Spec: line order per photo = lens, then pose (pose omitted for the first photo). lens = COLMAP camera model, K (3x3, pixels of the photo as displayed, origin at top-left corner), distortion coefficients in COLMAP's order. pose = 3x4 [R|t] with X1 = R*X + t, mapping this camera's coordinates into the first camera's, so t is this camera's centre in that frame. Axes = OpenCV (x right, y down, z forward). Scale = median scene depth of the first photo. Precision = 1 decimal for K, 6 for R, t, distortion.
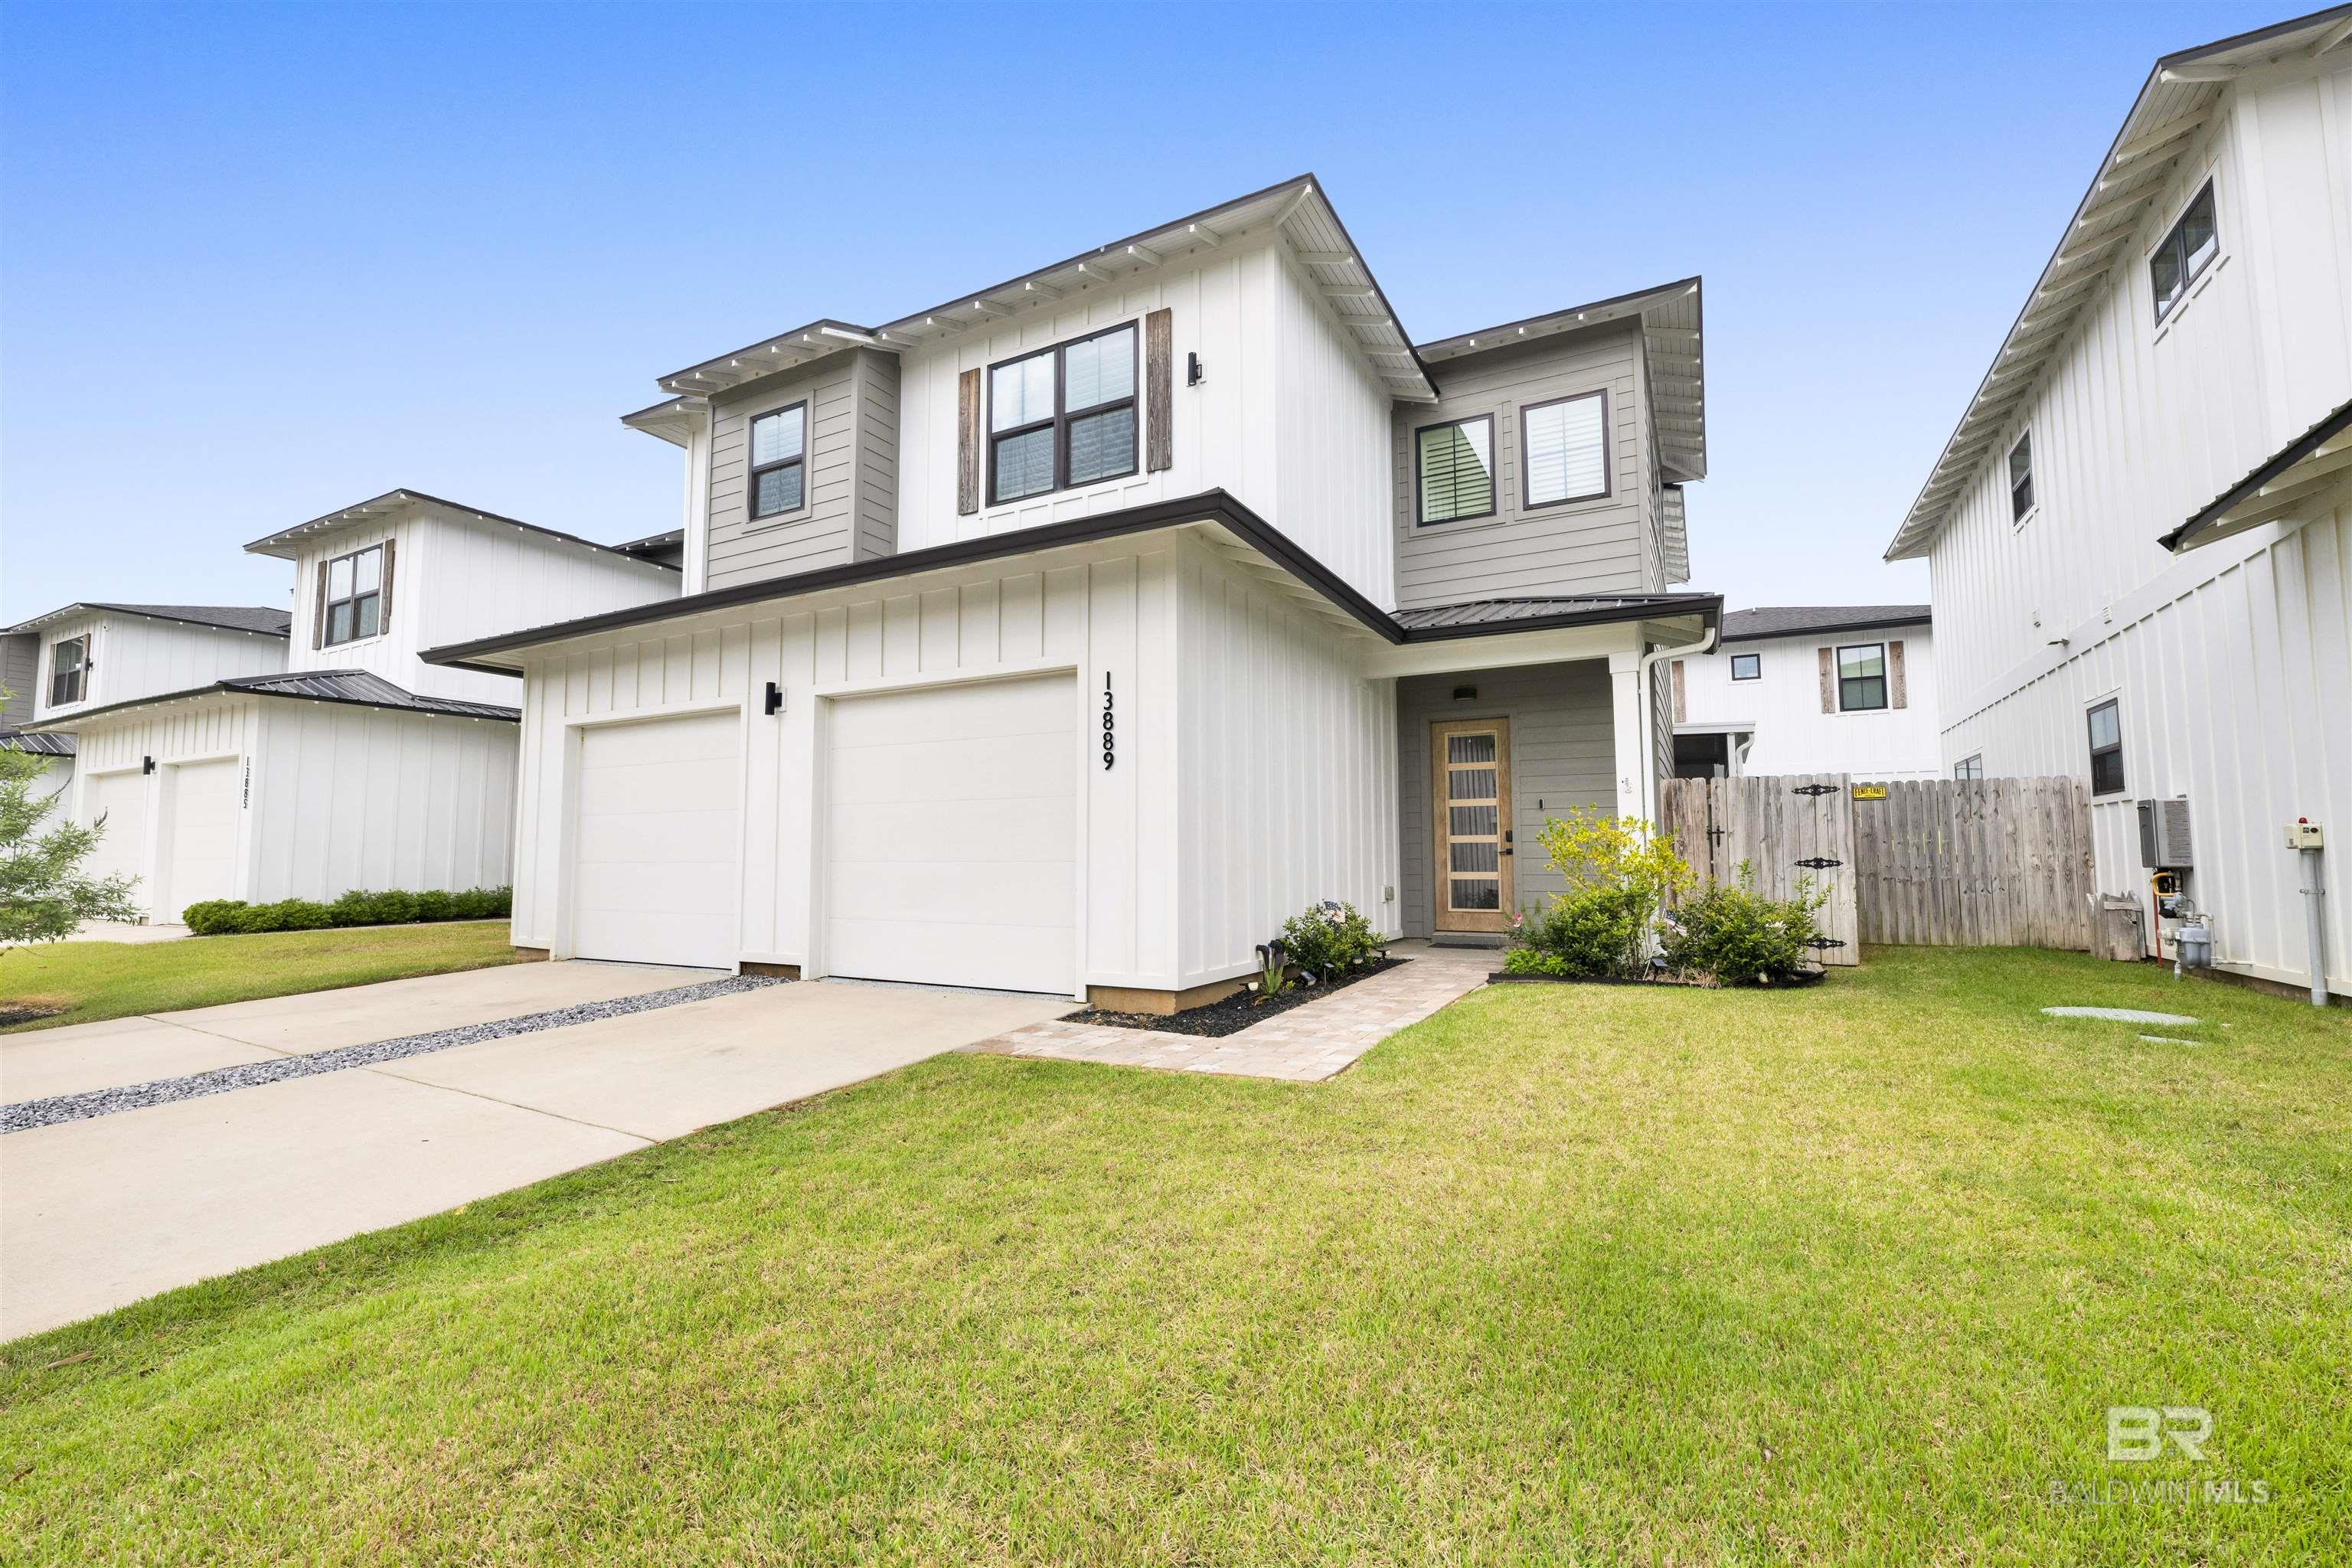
lens RADIAL K [[976.0, 0, 1178.0], [0, 976.0, 789.1], [0, 0, 1]] dist [0.000375, -0.000216]
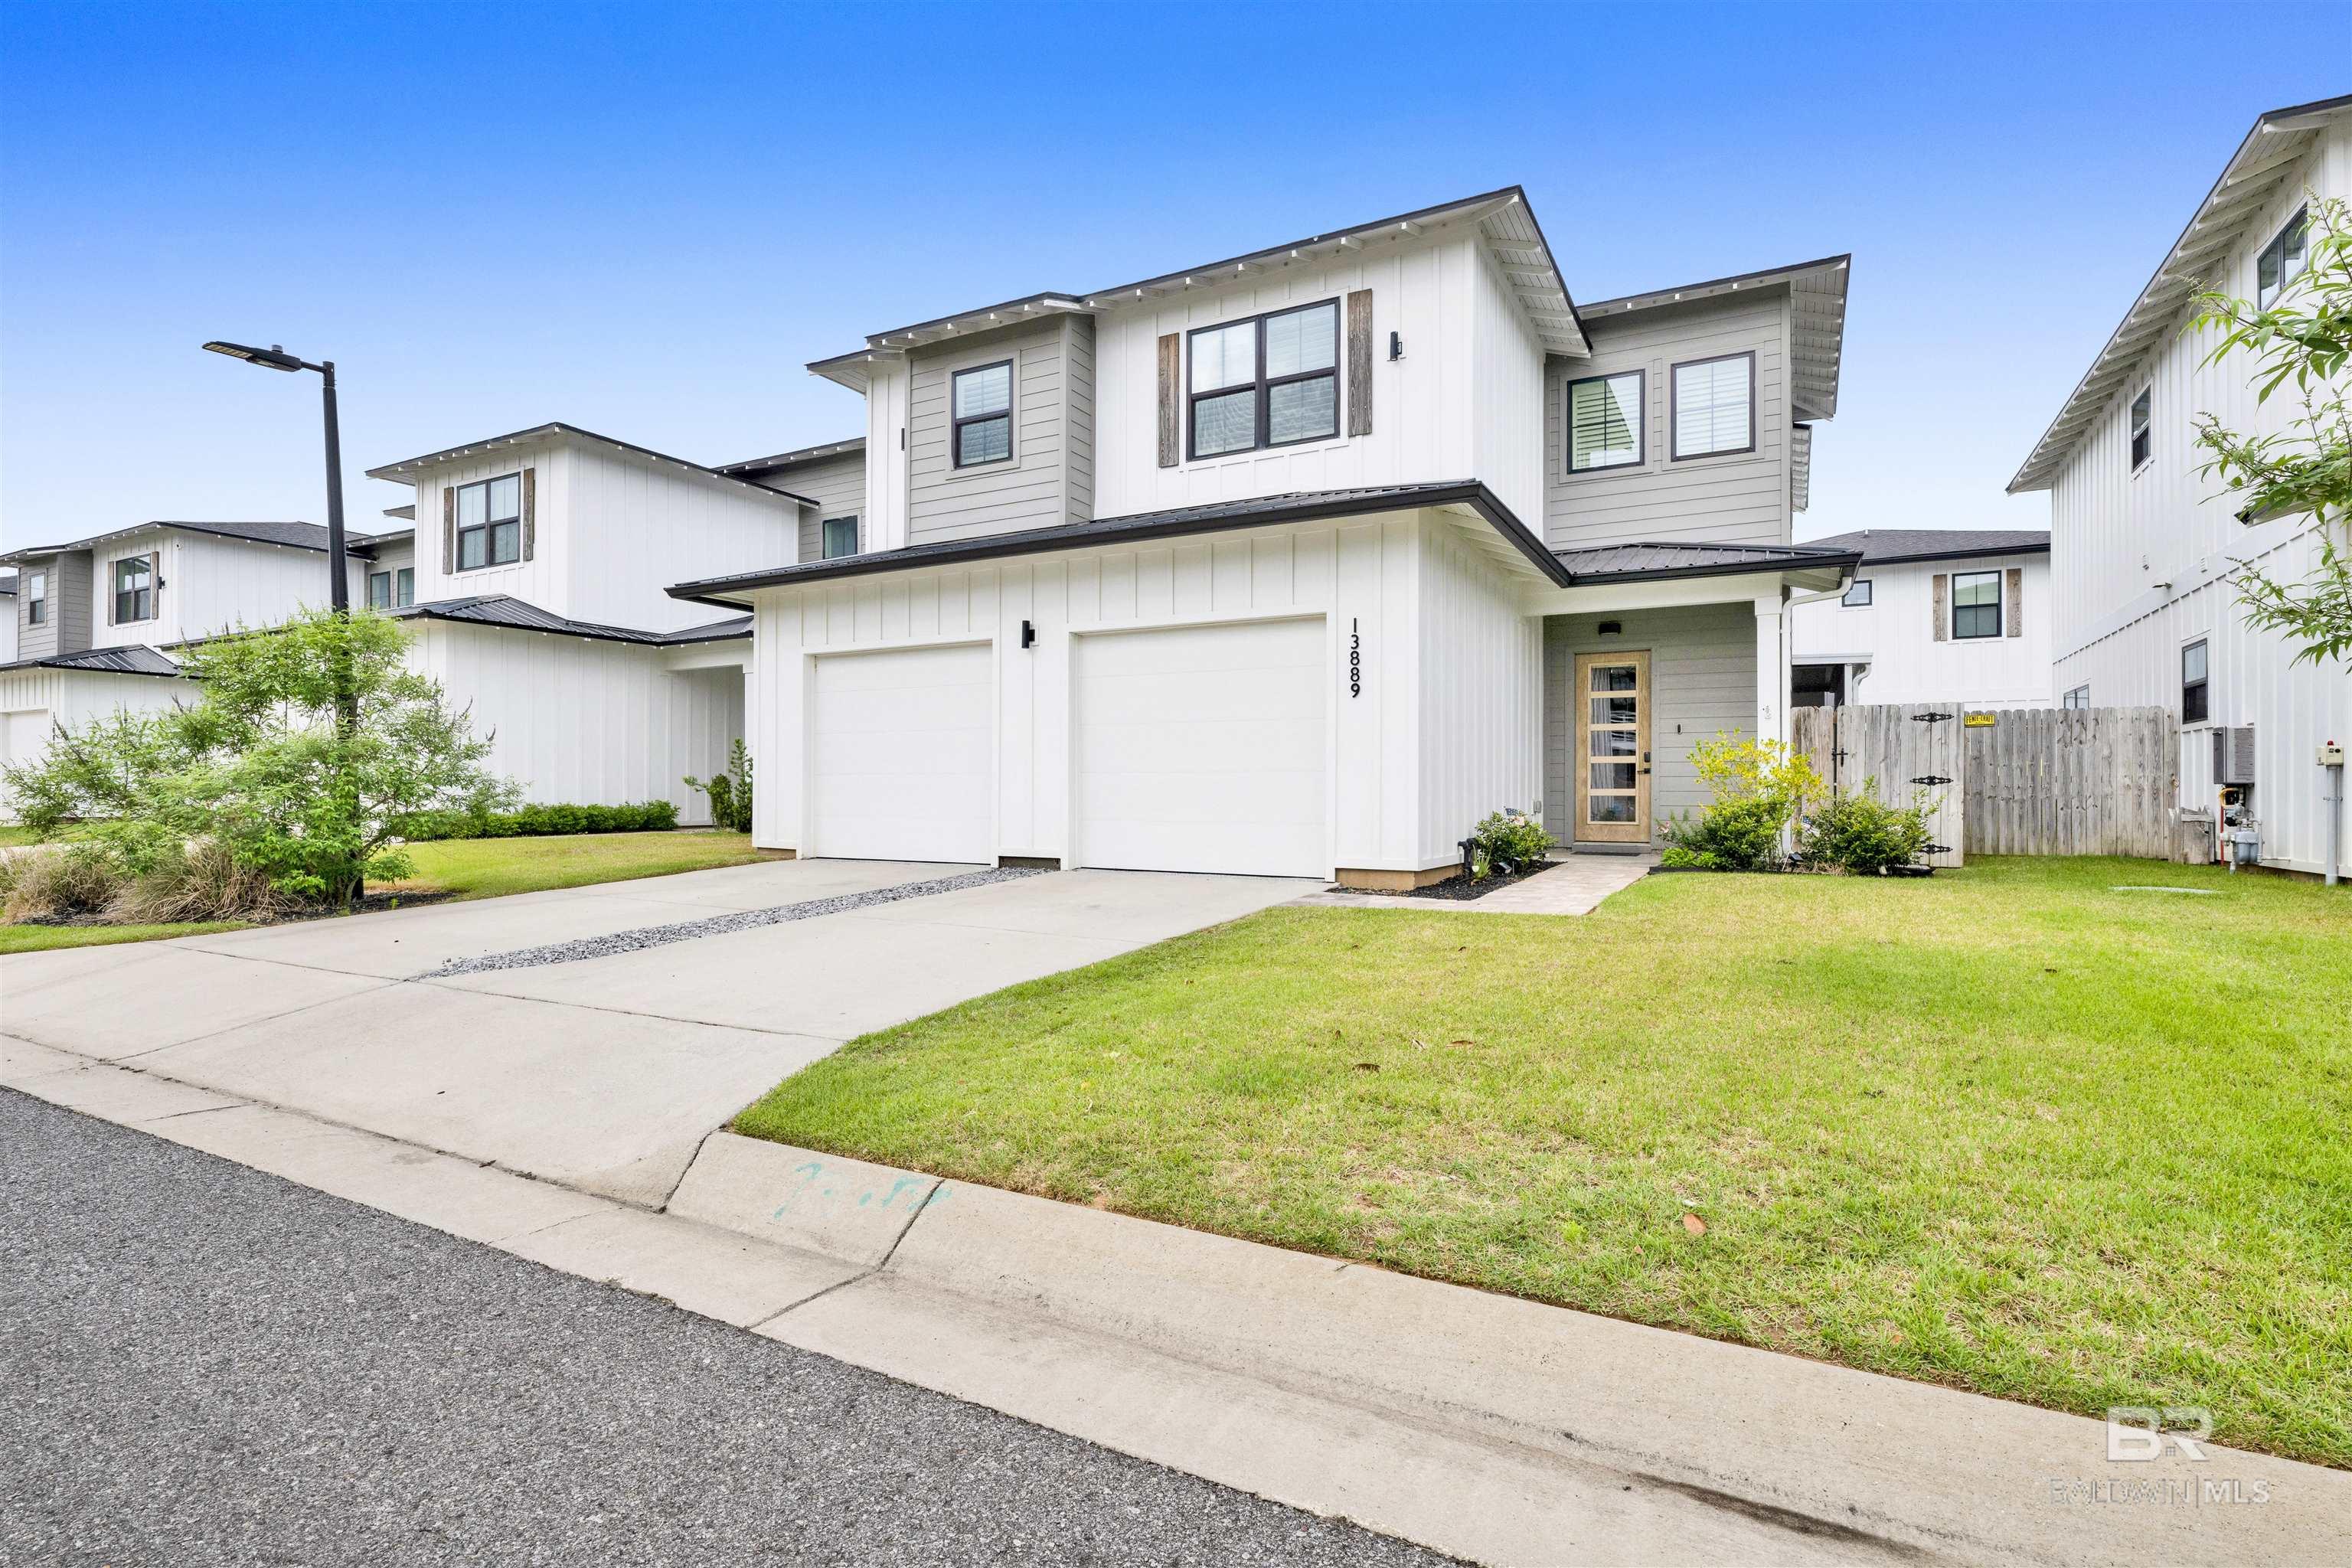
lens RADIAL K [[1150.1, 0, 1090.9], [0, 1150.1, 790.3], [0, 0, 1]] dist [-0.001628, 0.001020]
pose [[0.999253, 0.008228, -0.037750, -0.273663], [-0.005703, 0.997768, 0.066528, 0.002152], [0.038213, -0.066263, 0.997070, -0.377849]]
